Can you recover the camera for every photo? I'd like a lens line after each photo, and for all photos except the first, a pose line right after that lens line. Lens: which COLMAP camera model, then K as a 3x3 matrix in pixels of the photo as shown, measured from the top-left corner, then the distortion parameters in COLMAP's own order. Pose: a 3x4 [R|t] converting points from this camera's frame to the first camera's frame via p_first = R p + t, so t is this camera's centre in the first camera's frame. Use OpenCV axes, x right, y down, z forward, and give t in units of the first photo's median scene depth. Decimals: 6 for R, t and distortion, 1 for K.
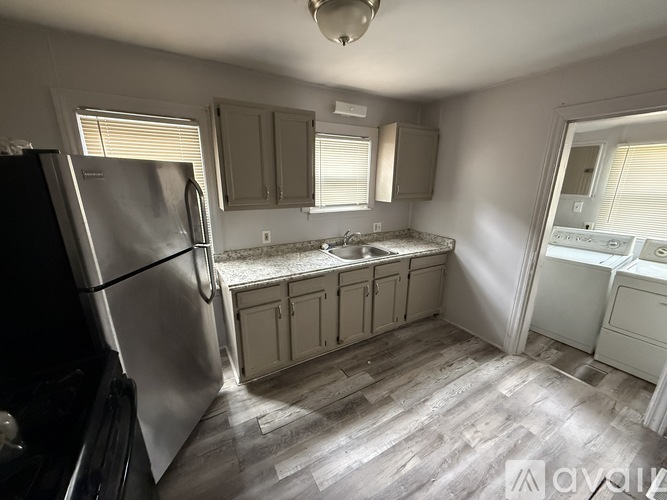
lens RADIAL K [[265.8, 0, 331.2], [0, 265.8, 250.9], [0, 0, 1]] dist [-0.000994, -0.000108]
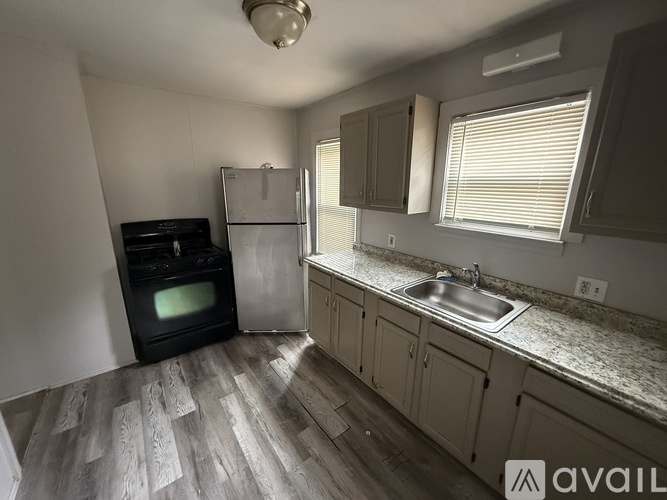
lens RADIAL K [[265.8, 0, 330.5], [0, 265.8, 250.0], [0, 0, 1]] dist [-0.000994, -0.000108]
pose [[0.127235, 0.235976, -0.963393, 0.769203], [-0.271854, 0.942390, 0.194927, -0.171599], [0.953890, 0.237101, 0.184056, 0.715858]]
